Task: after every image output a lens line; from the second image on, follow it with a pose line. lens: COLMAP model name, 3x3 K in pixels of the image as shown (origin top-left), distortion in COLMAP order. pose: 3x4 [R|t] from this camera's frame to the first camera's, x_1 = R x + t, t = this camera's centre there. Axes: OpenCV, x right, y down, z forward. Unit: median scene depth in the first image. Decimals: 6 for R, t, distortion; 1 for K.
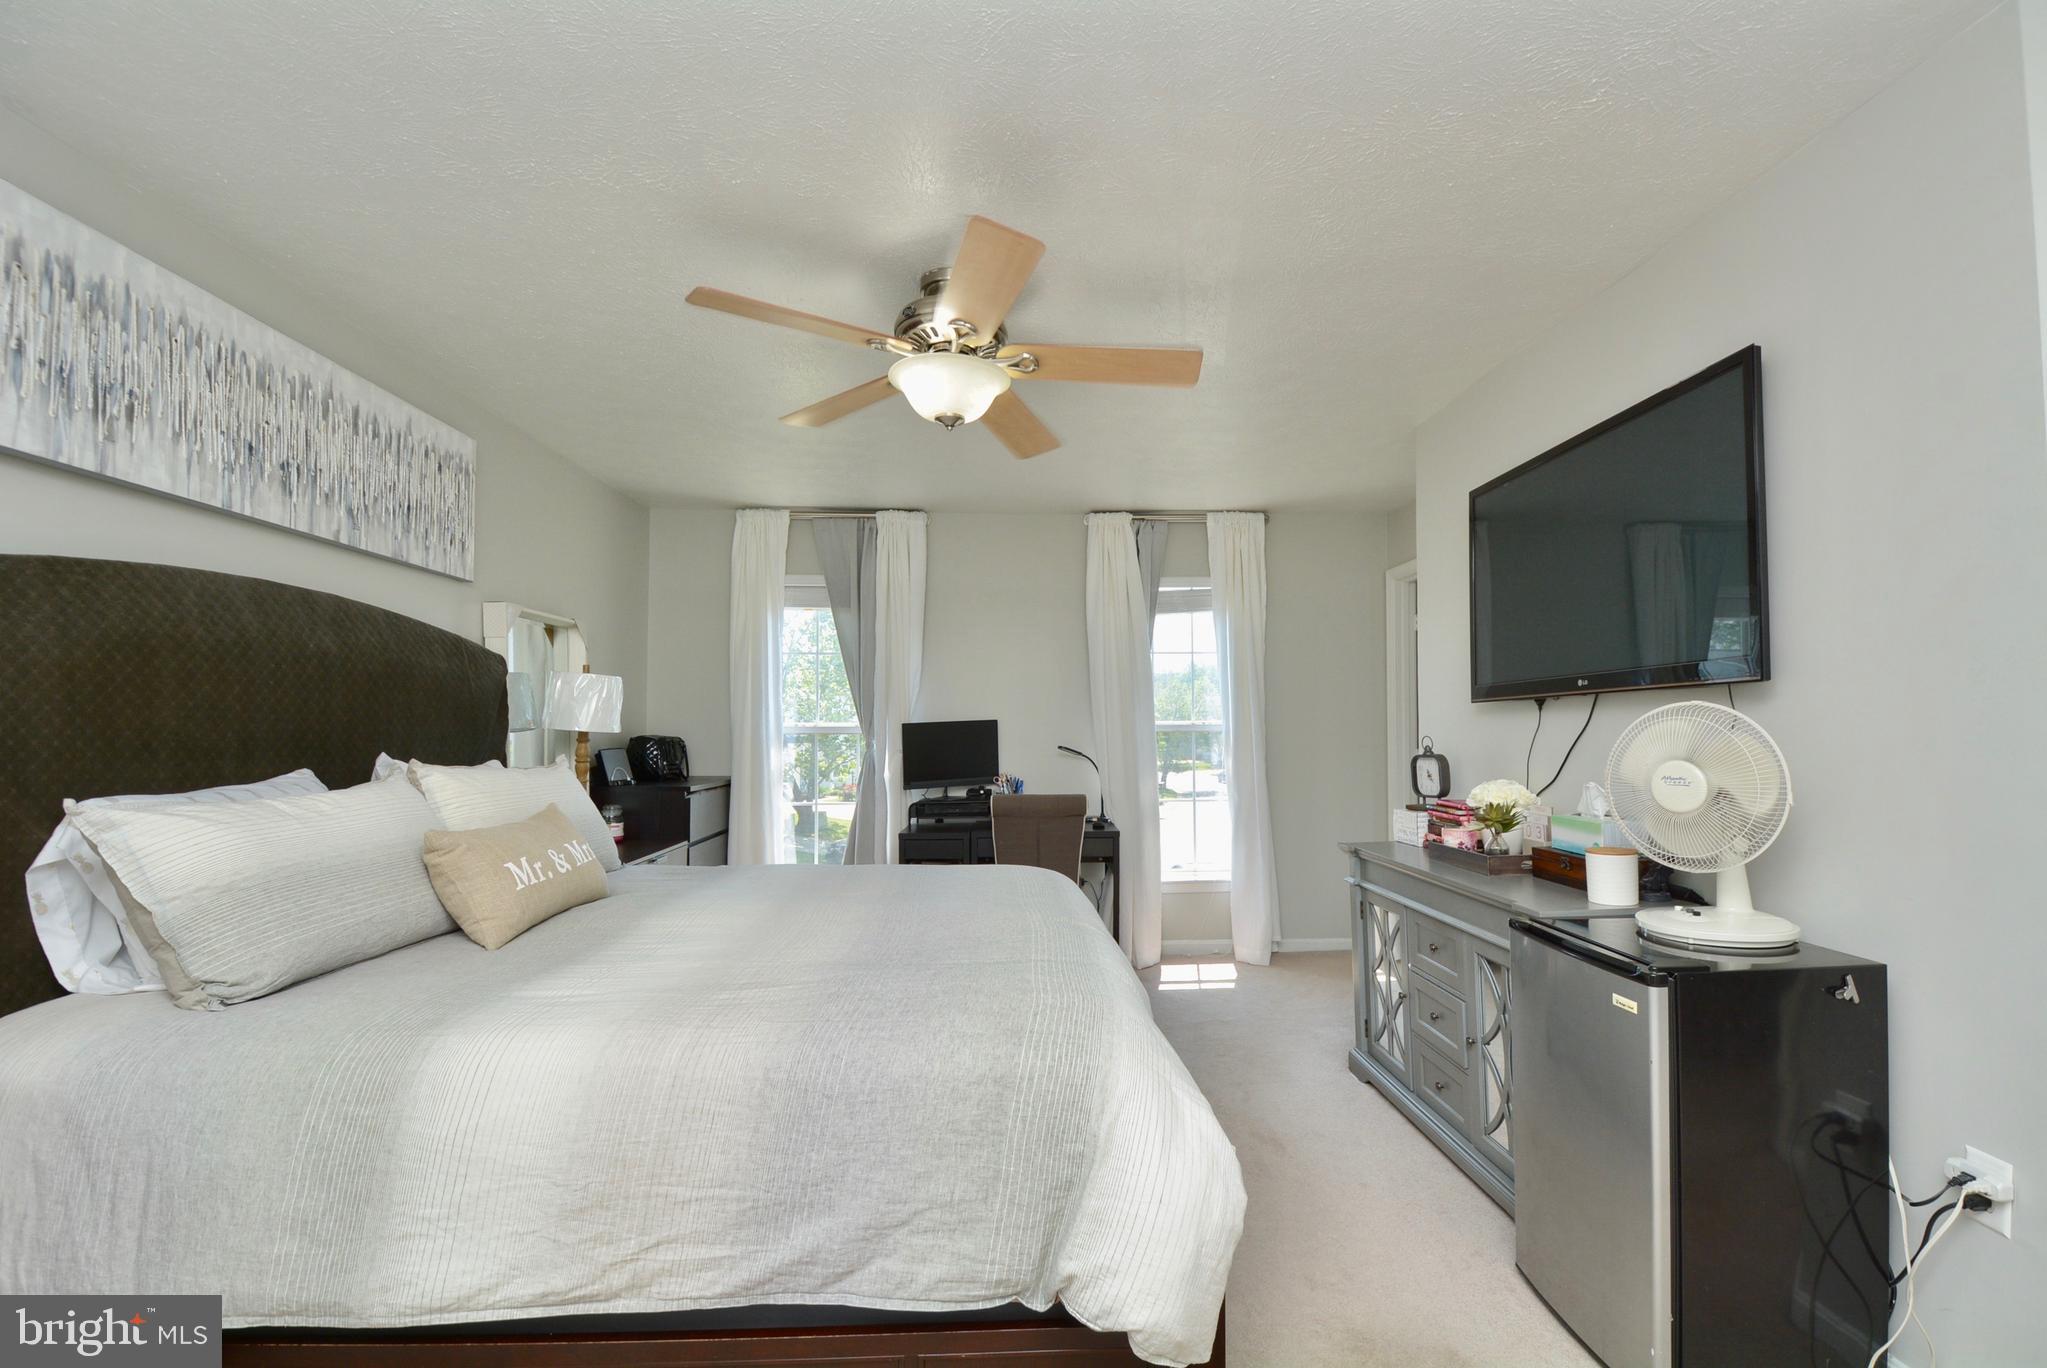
lens RADIAL K [[909.1, 0, 1050.8], [0, 909.1, 708.3], [0, 0, 1]] dist [0.013754, -0.020749]
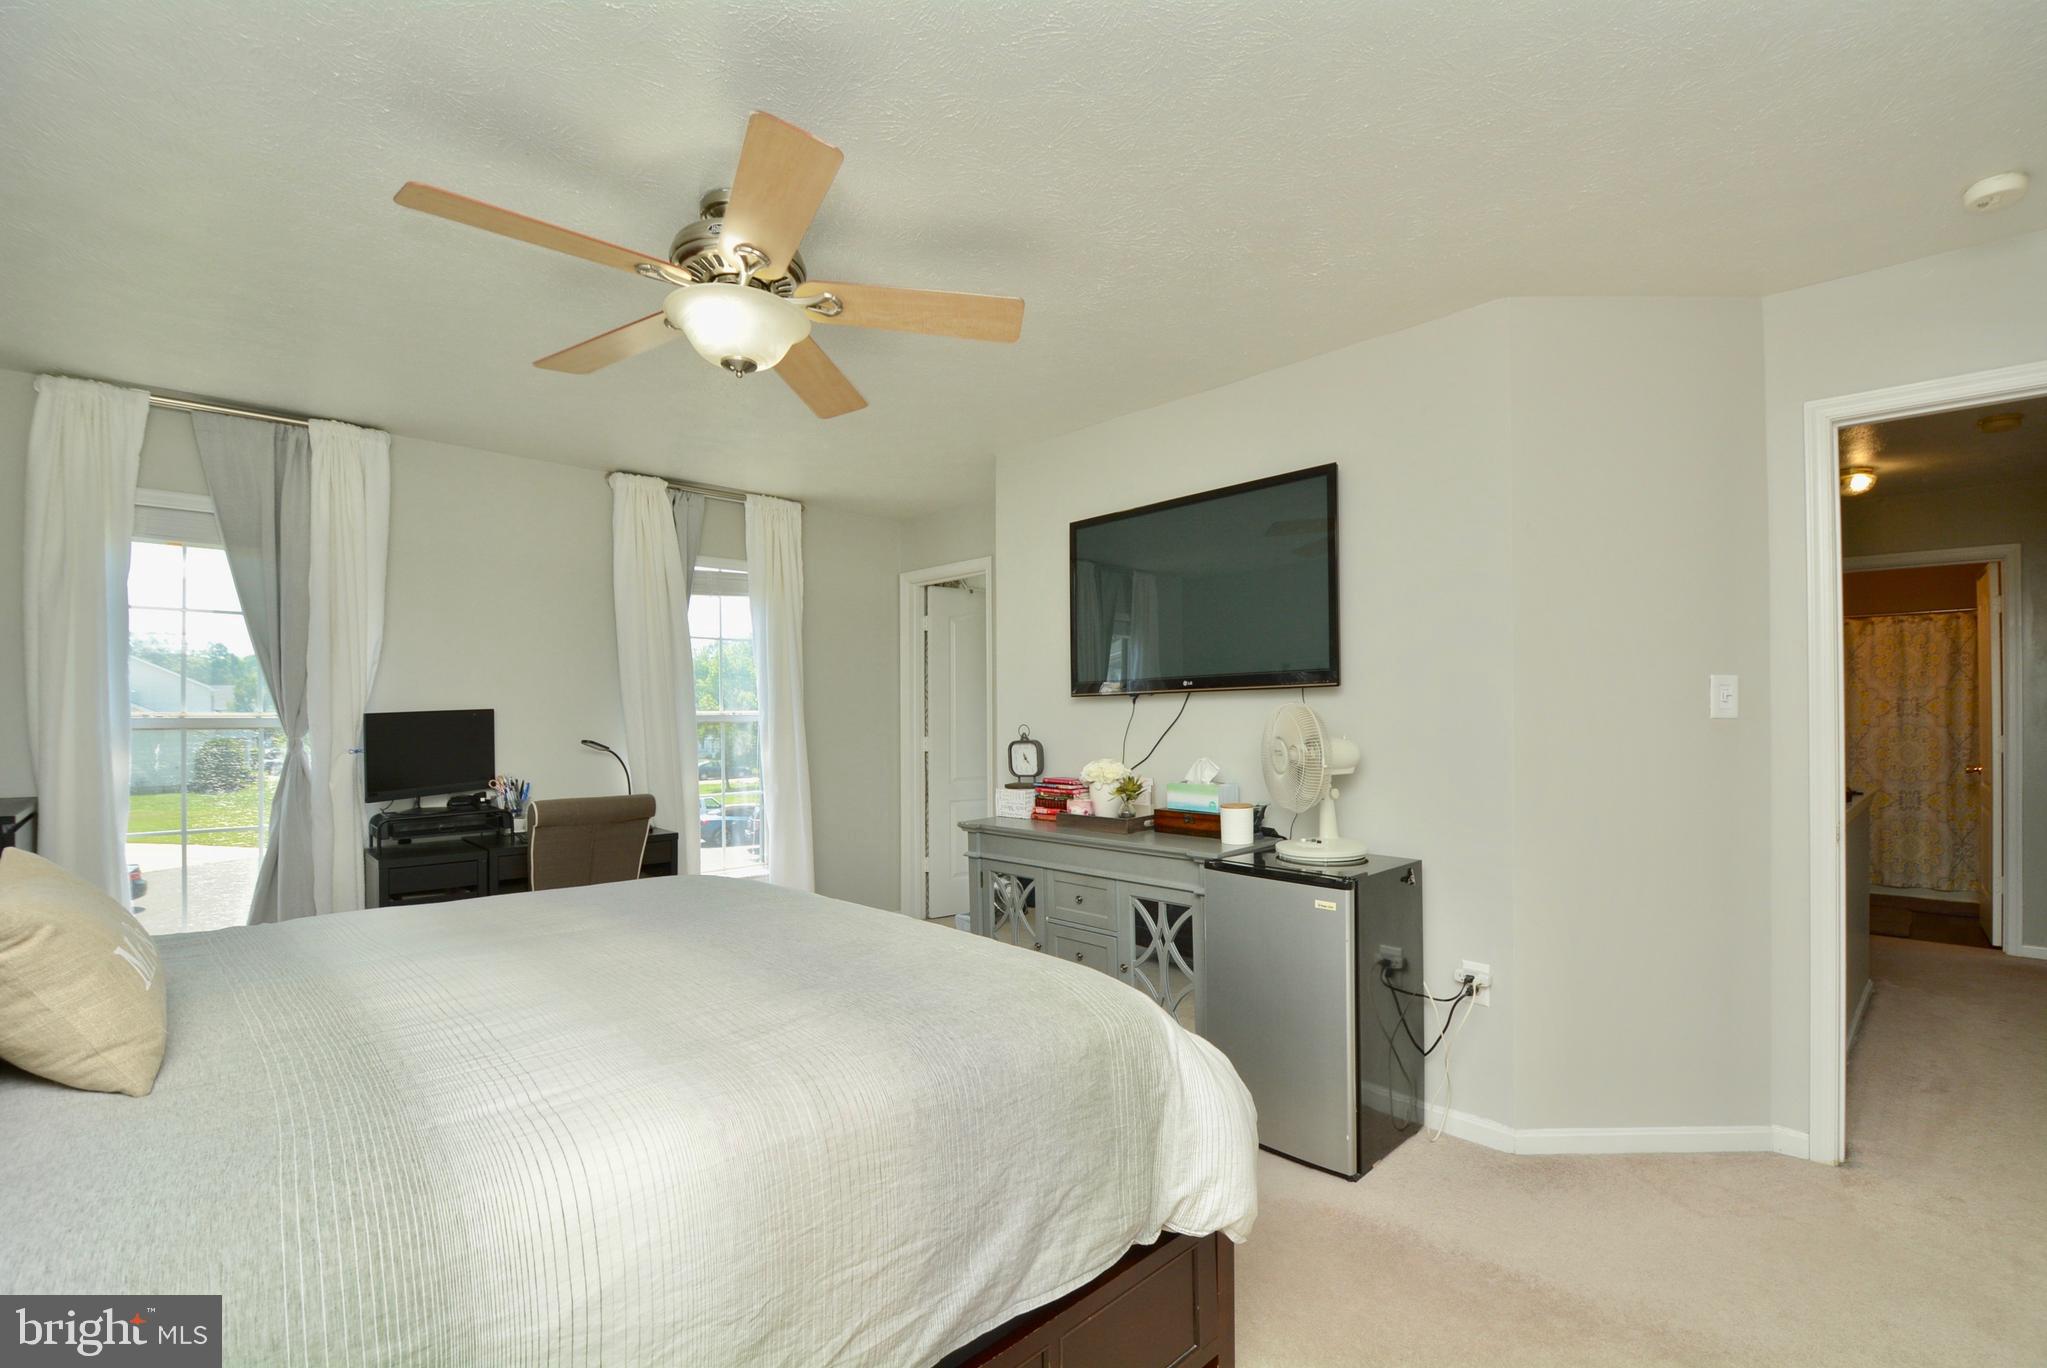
lens RADIAL K [[909.1, 0, 1050.8], [0, 909.1, 708.3], [0, 0, 1]] dist [0.013754, -0.020749]
pose [[0.744752, 0.005000, 0.667323, -0.444447], [-0.011234, 0.999924, 0.005045, 0.004173], [-0.667247, -0.011254, 0.744752, 0.139729]]
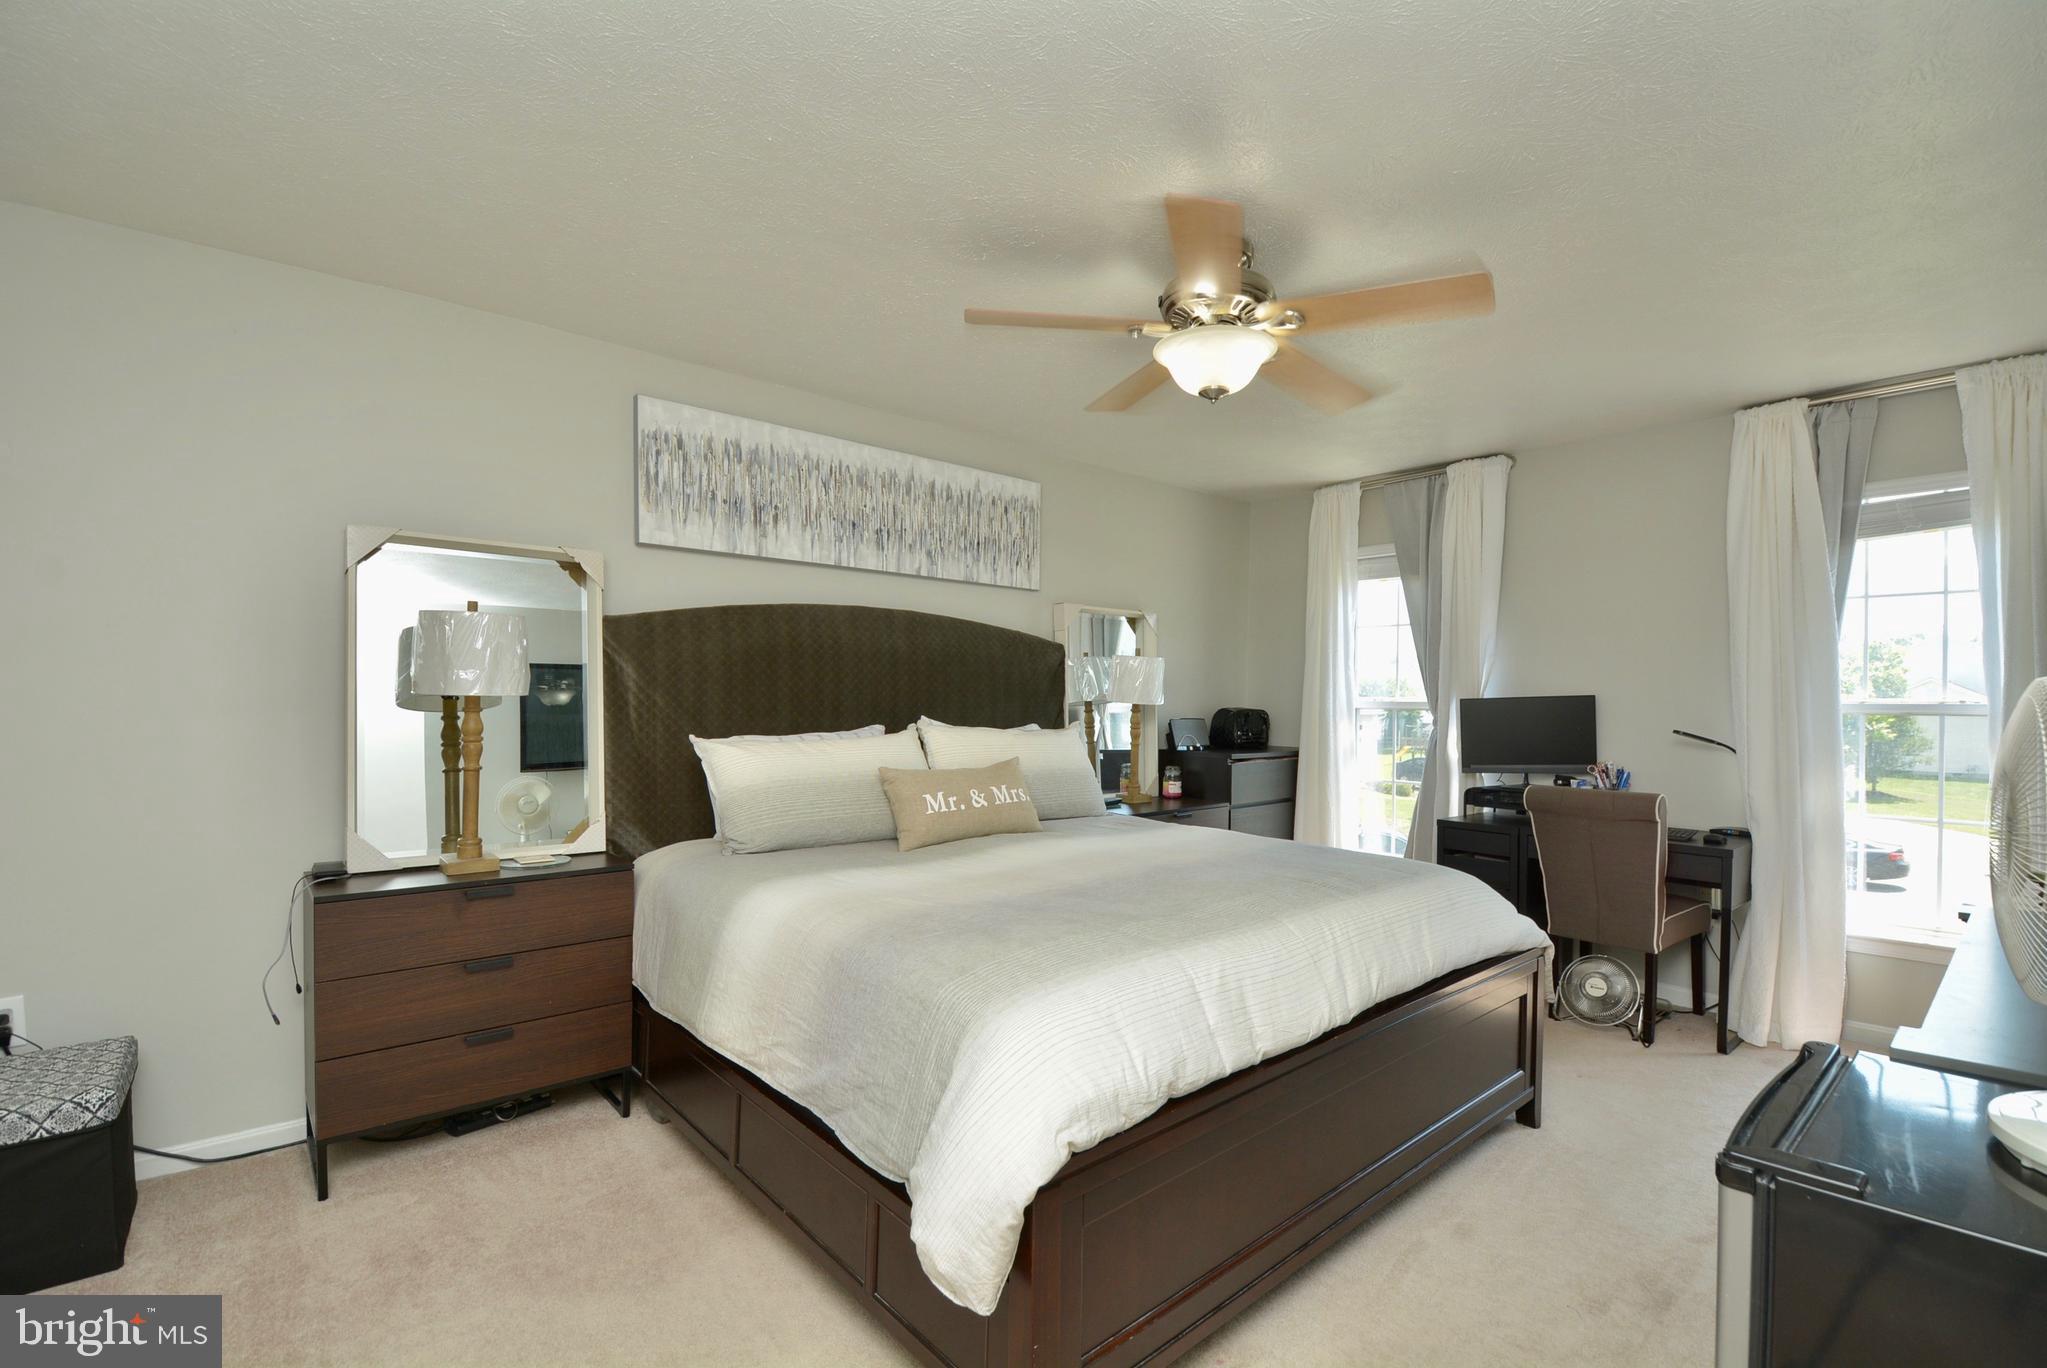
lens RADIAL K [[909.1, 0, 1050.8], [0, 909.1, 708.3], [0, 0, 1]] dist [0.013754, -0.020749]
pose [[0.625764, 0.015438, -0.779860, 0.525437], [0.006619, 0.999663, 0.025100, 0.000756], [0.779985, -0.020868, 0.625451, 0.221347]]
